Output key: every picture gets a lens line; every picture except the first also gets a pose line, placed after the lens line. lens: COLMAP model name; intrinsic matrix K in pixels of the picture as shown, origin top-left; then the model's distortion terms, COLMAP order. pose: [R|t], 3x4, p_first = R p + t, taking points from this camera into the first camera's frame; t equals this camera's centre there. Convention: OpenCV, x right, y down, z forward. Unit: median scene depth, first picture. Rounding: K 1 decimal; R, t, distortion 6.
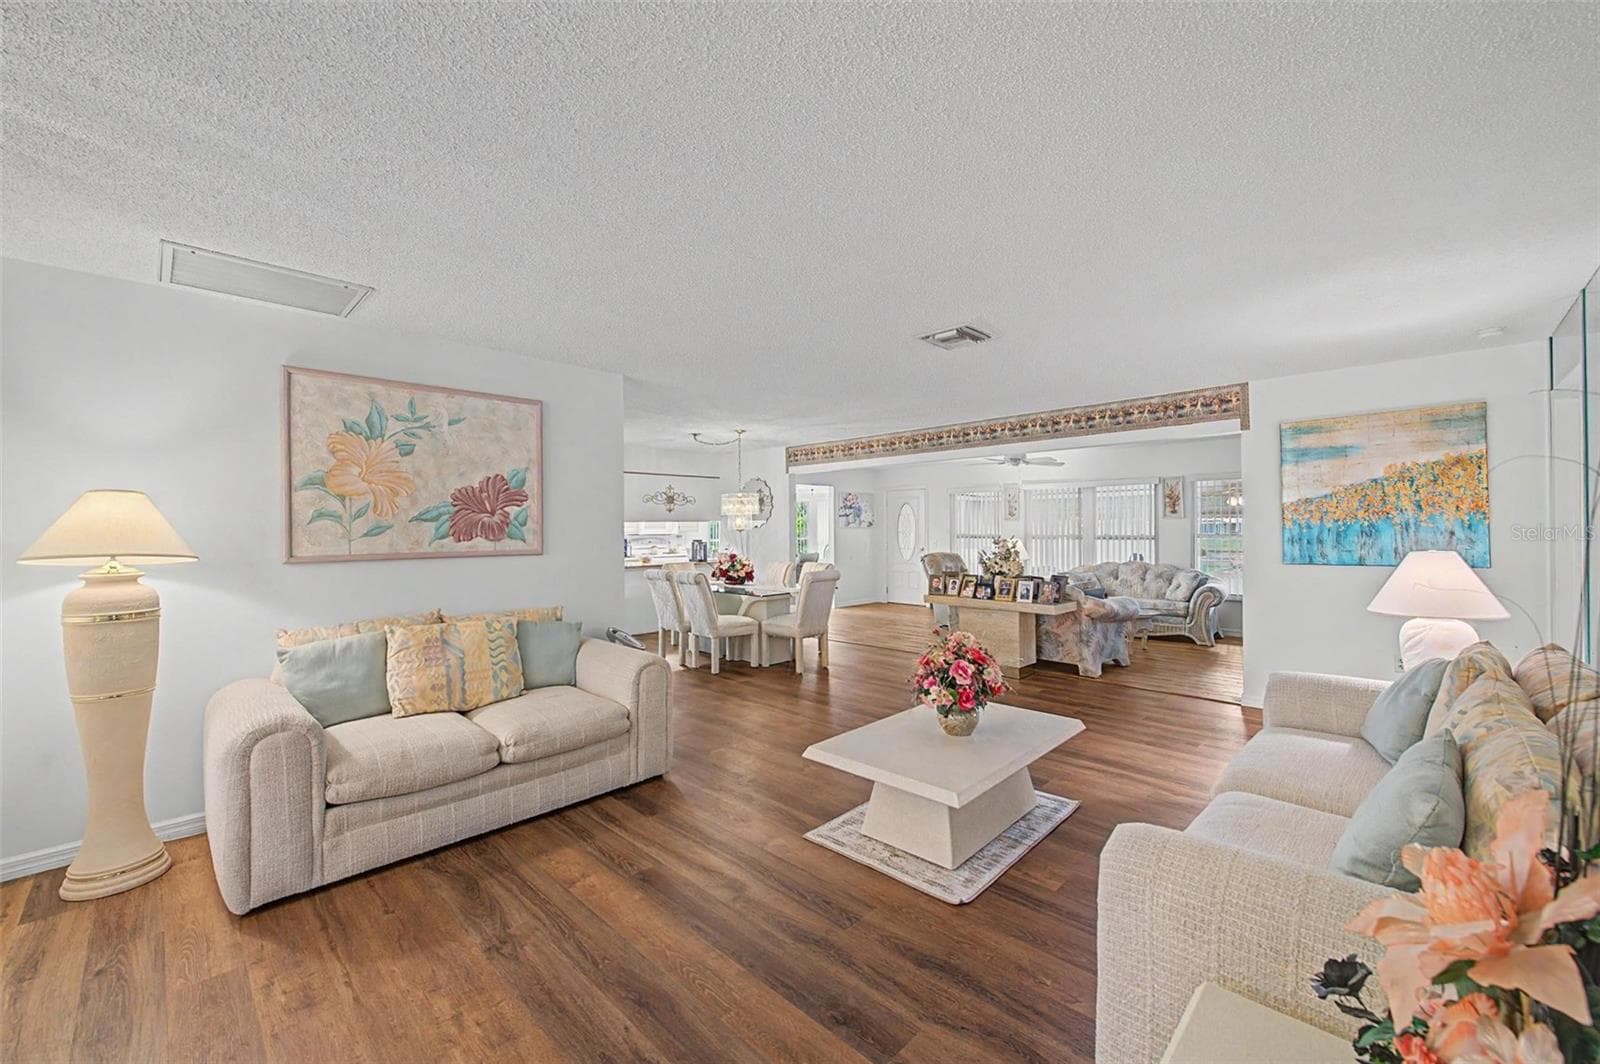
lens RADIAL K [[627.7, 0, 802.7], [0, 627.7, 529.3], [0, 0, 1]] dist [0.000705, -0.000444]
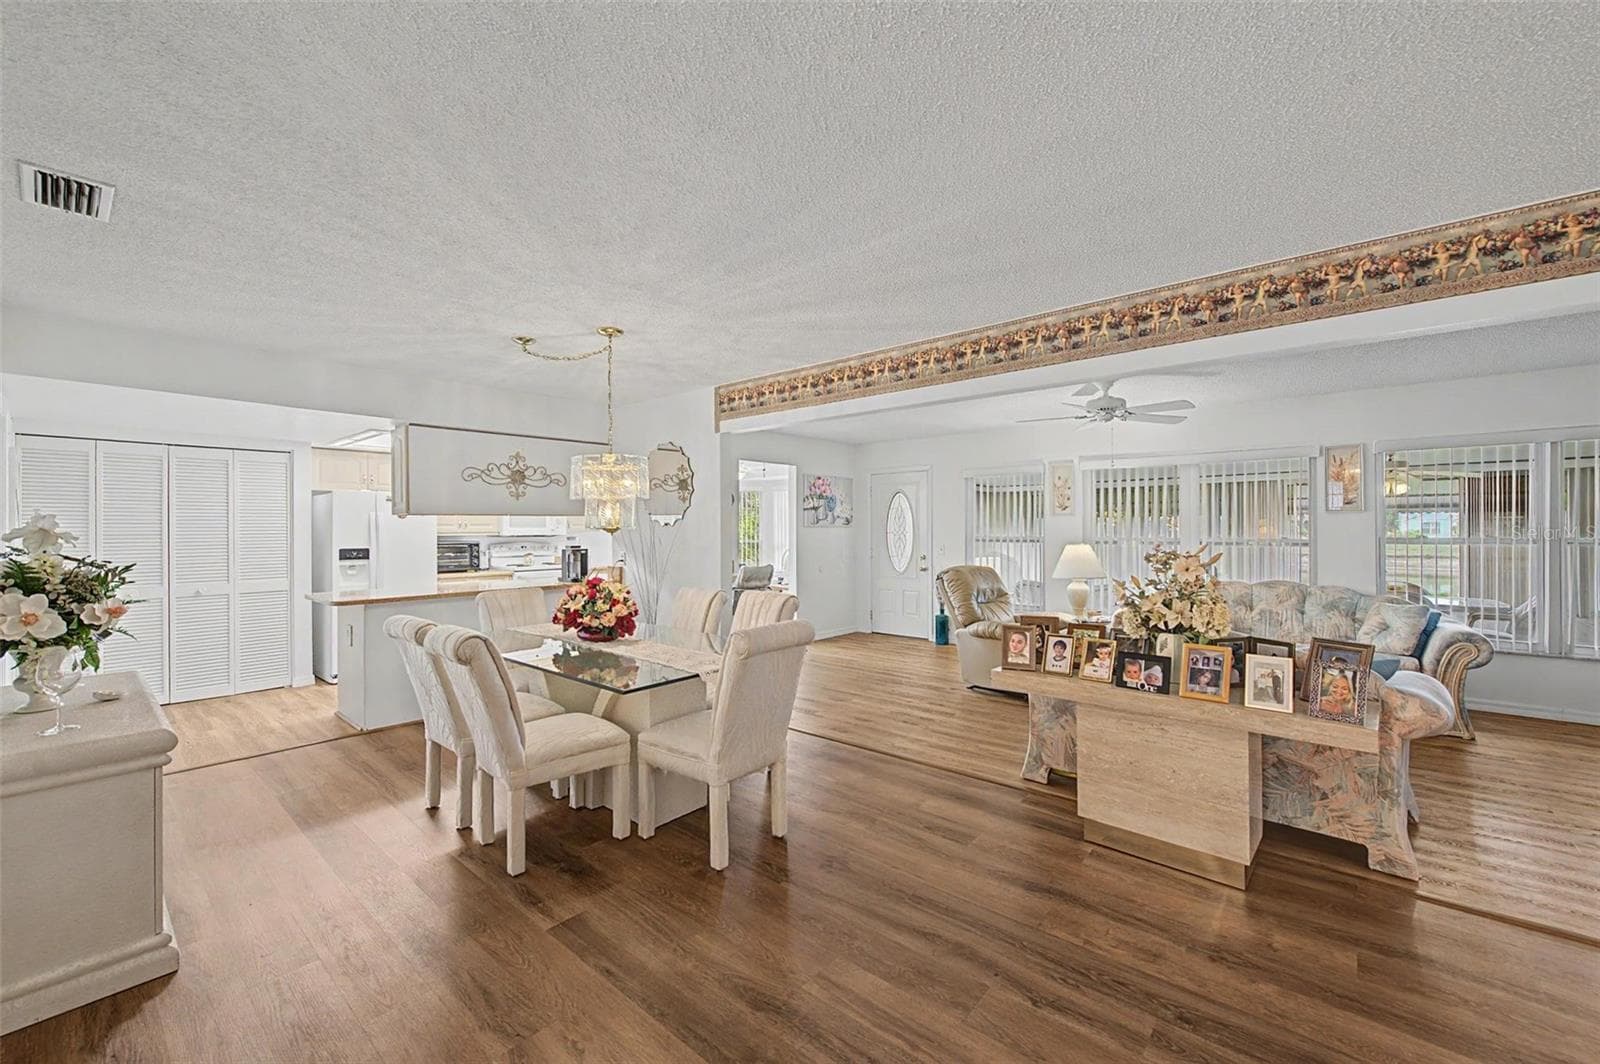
lens RADIAL K [[627.7, 0, 802.7], [0, 627.7, 529.3], [0, 0, 1]] dist [0.000705, -0.000444]
pose [[0.997931, 0.002128, 0.064256, 0.020746], [-0.002217, 0.999997, 0.001320, -0.000253], [-0.064253, -0.001460, 0.997933, 0.501373]]
